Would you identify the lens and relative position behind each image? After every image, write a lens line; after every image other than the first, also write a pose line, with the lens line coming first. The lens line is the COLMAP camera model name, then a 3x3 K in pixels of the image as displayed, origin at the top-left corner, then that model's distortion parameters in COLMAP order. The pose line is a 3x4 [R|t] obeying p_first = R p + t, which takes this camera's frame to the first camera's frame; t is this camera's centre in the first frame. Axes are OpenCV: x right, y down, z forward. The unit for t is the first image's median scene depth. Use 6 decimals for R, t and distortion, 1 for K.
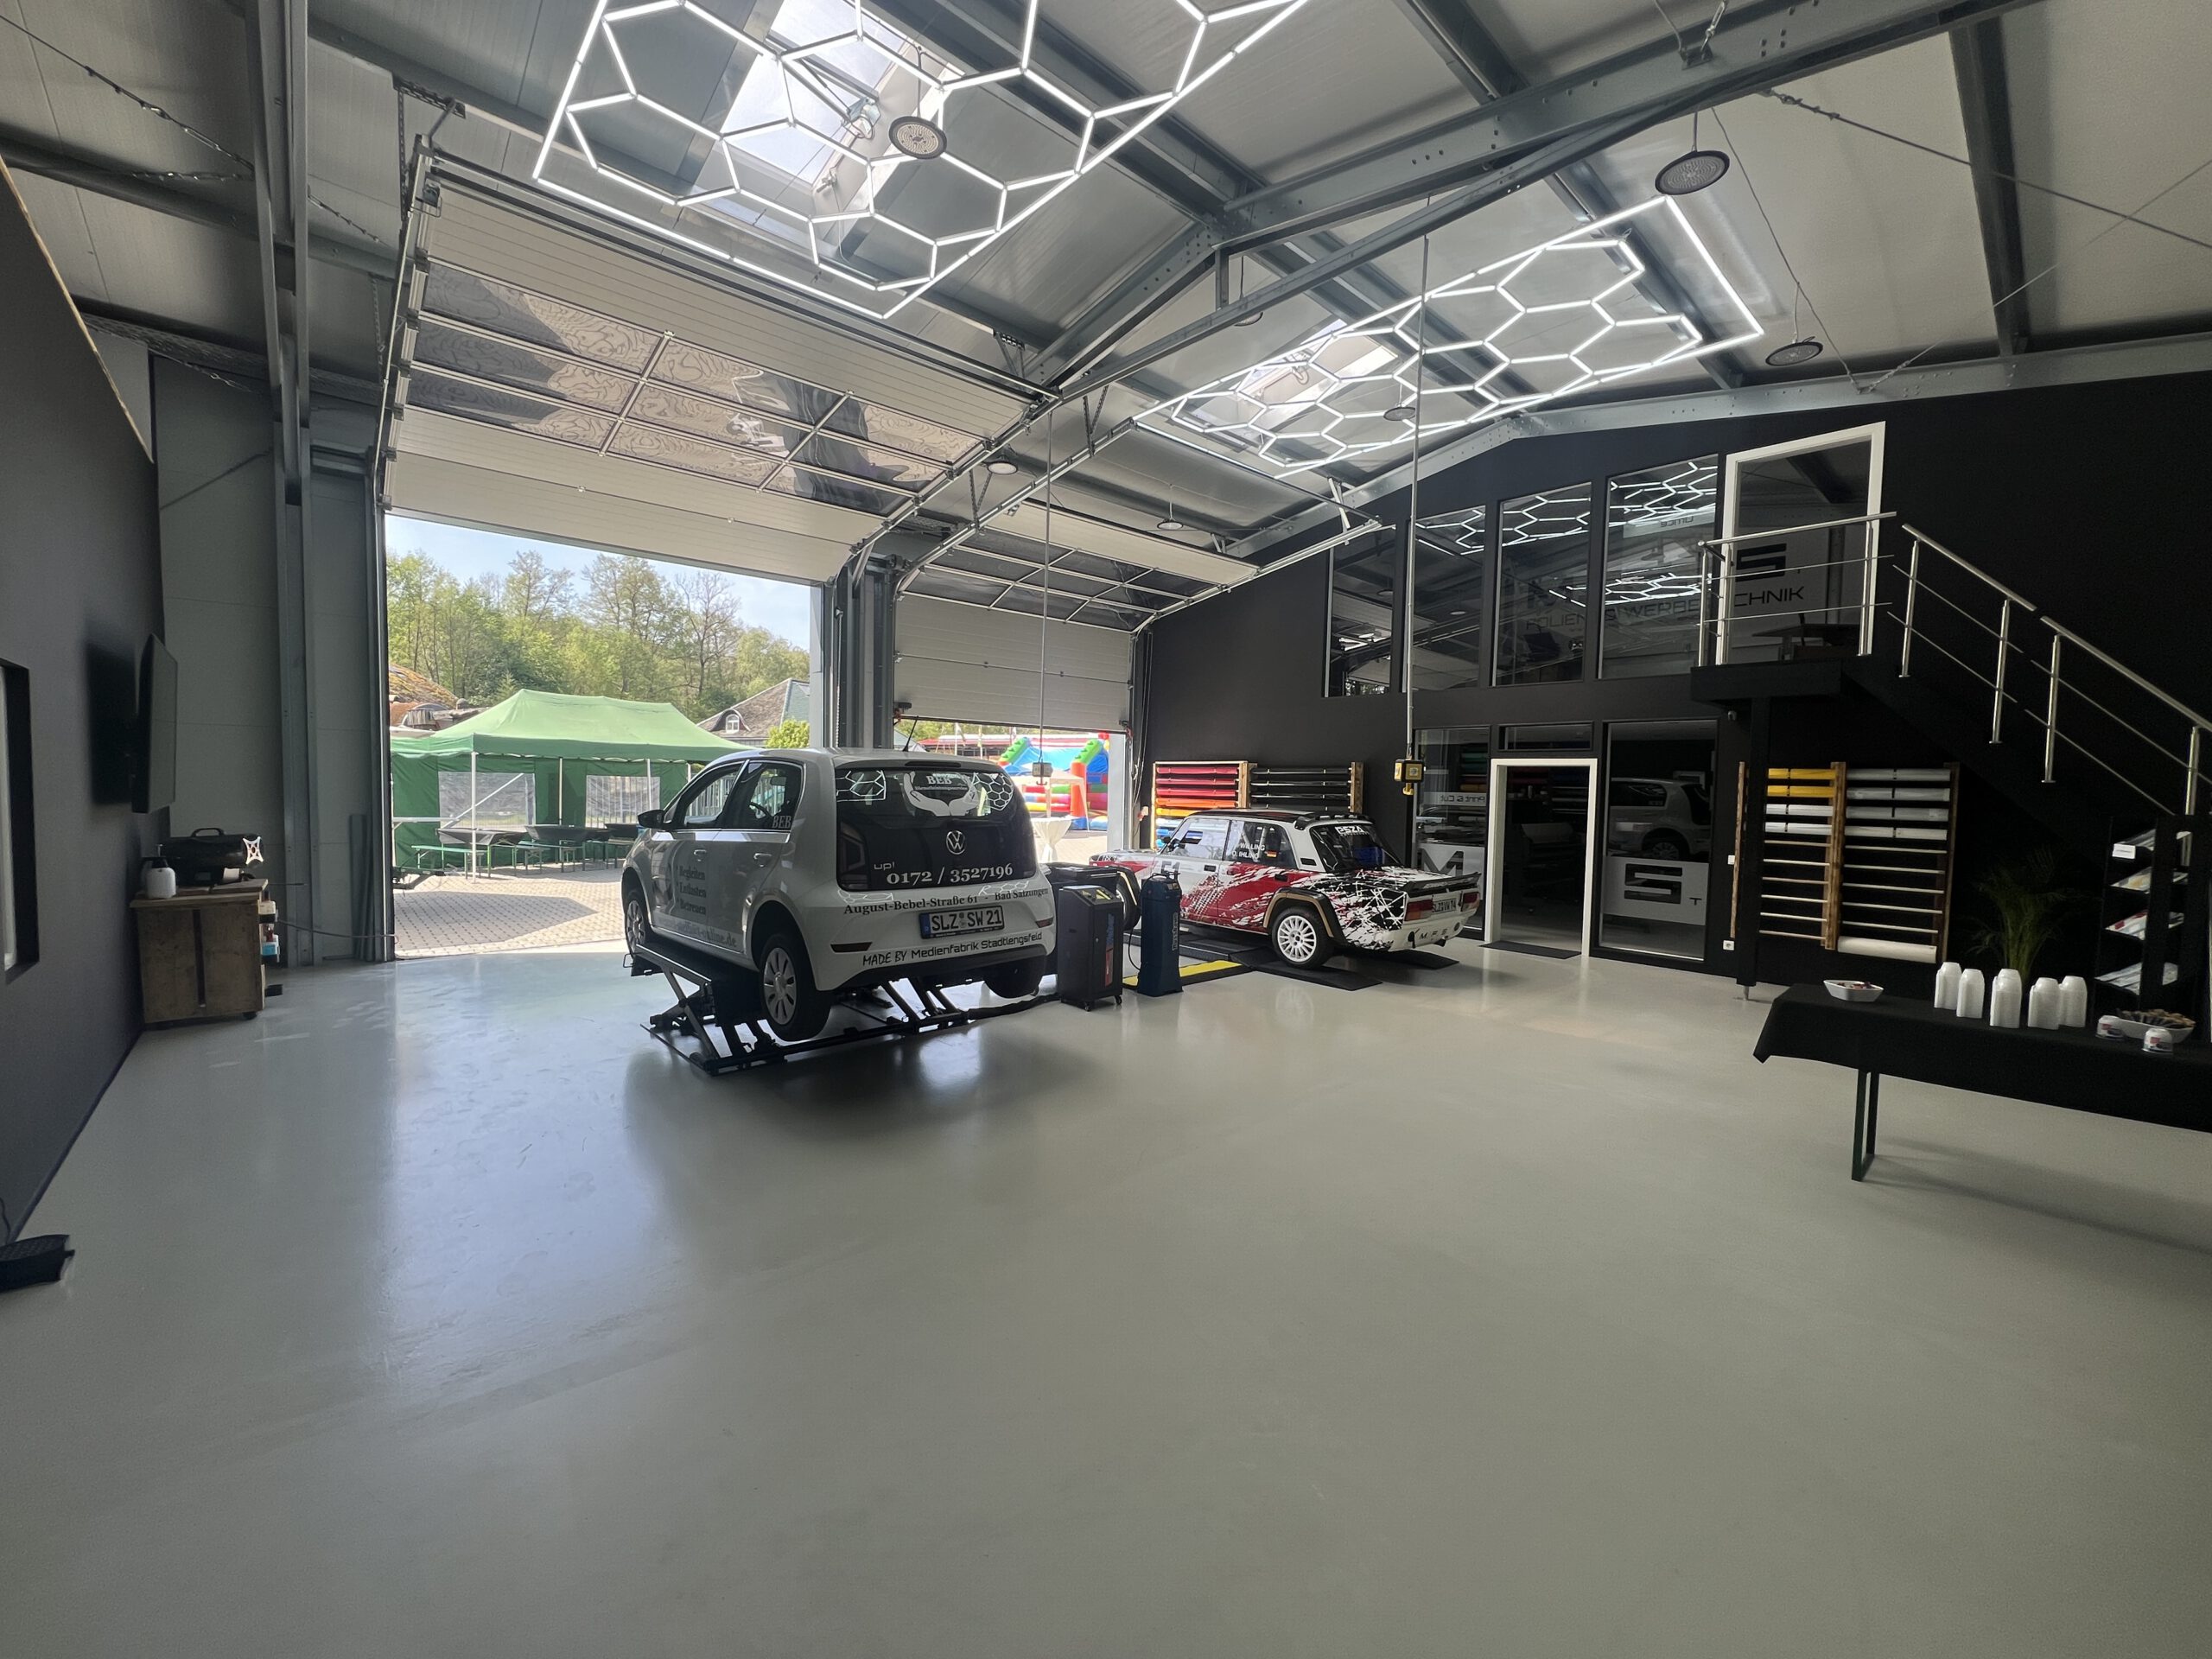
lens RADIAL K [[885.8, 0, 1098.2], [0, 885.8, 826.5], [0, 0, 1]] dist [-0.001854, -0.000410]
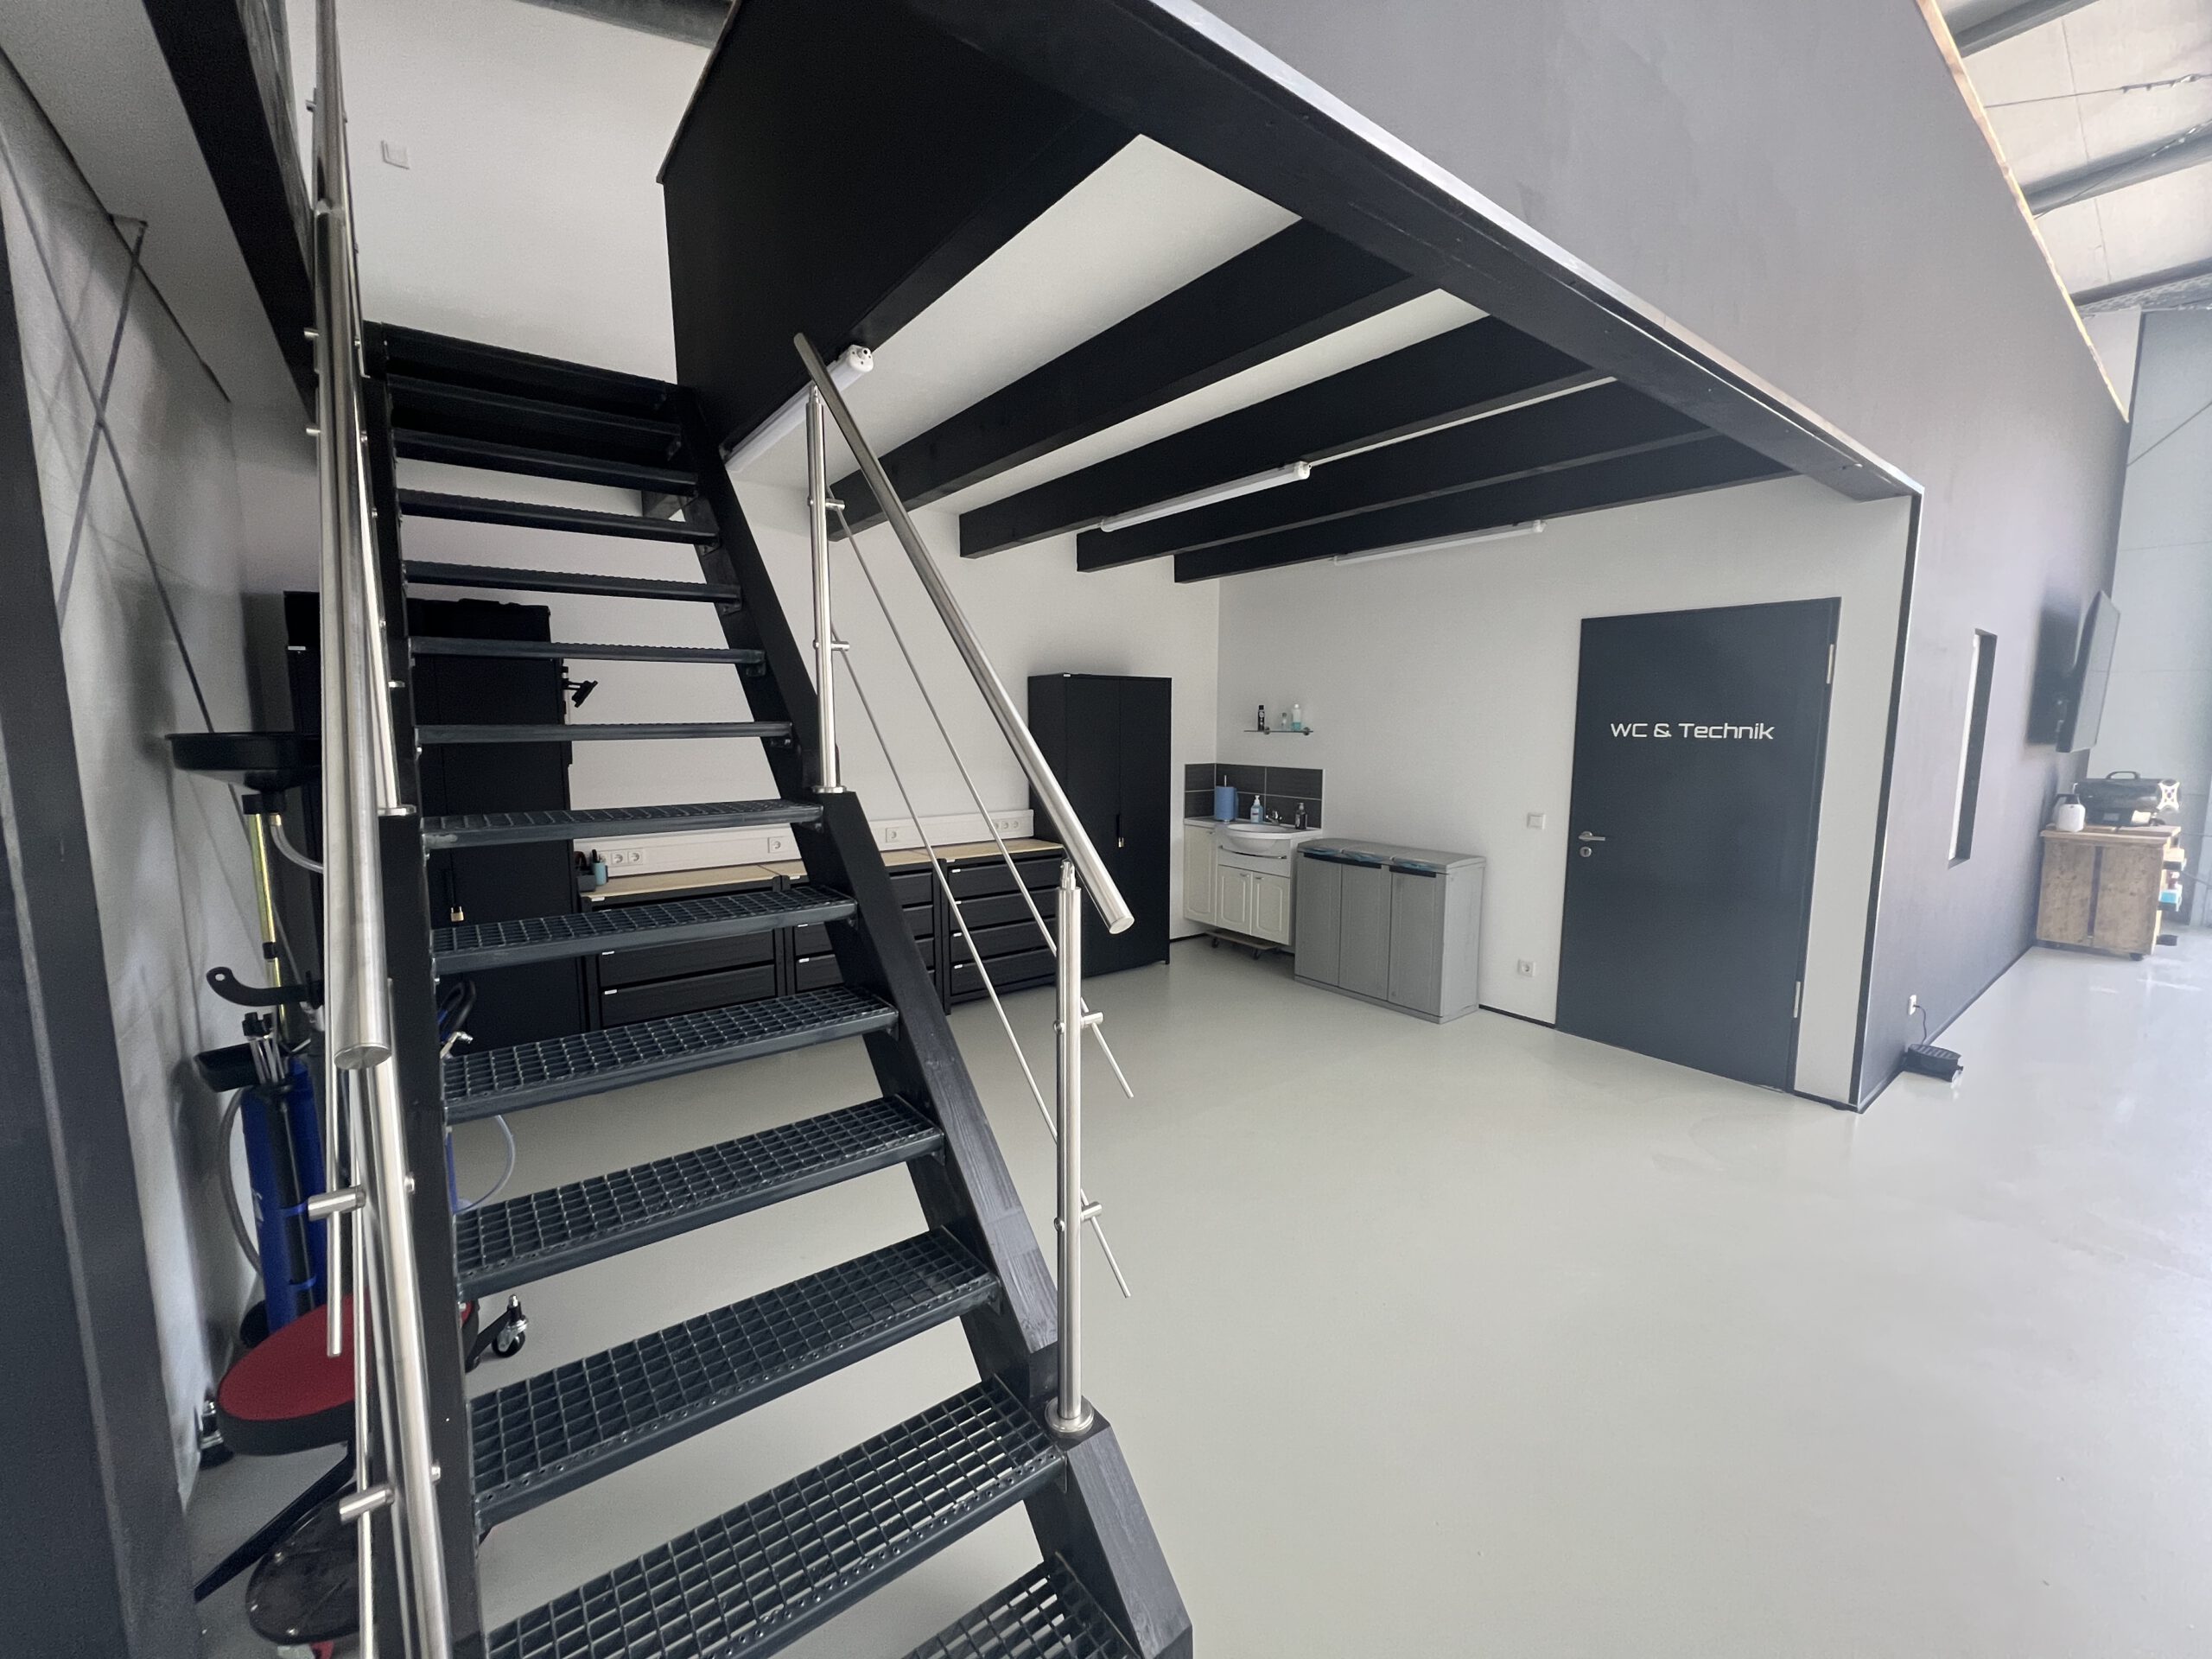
lens RADIAL K [[885.8, 0, 1098.2], [0, 885.8, 826.5], [0, 0, 1]] dist [-0.001854, -0.000410]
pose [[-0.081081, 0.100891, -0.991588, 0.139462], [-0.052388, 0.993057, 0.105324, 0.020167], [0.995330, 0.060487, -0.075233, -0.131646]]
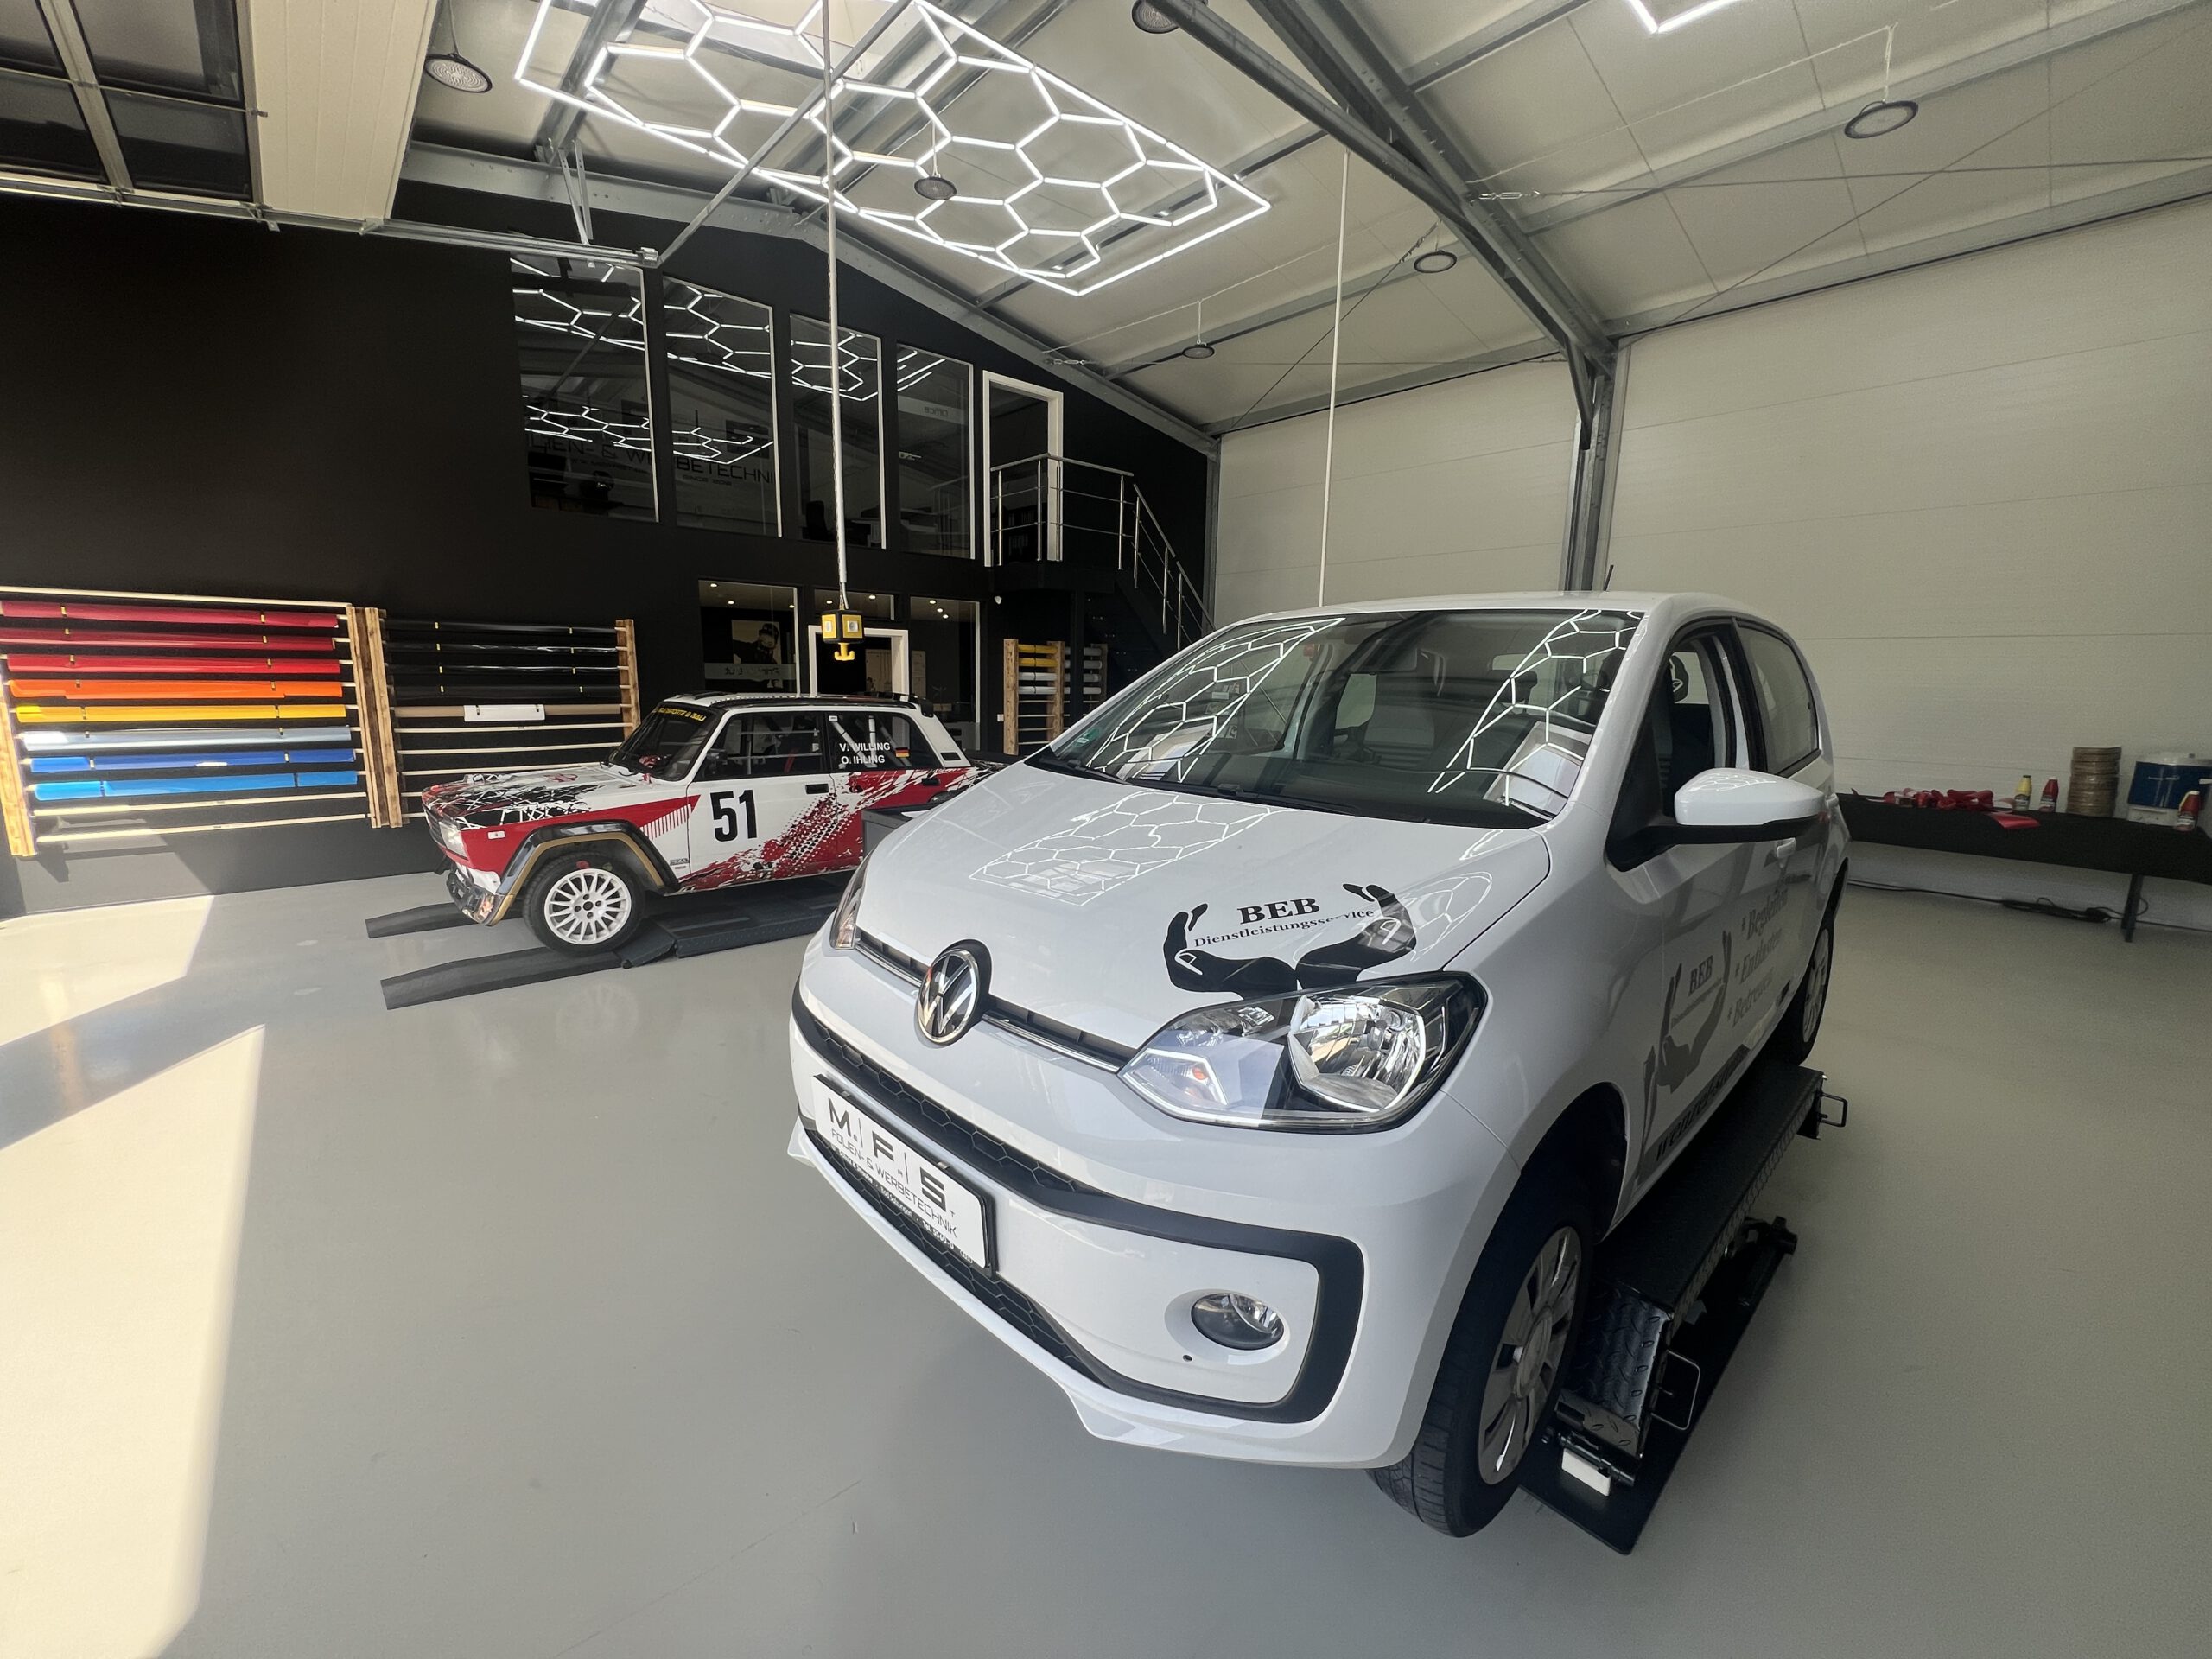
lens RADIAL K [[880.8, 0, 1106.0], [0, 880.8, 829.5], [0, 0, 1]] dist [-0.010984, -0.000025]
pose [[0.022199, -0.191820, 0.981179, -0.416415], [0.034486, 0.980984, 0.191002, -0.031476], [-0.999159, 0.029597, 0.028392, 0.658908]]
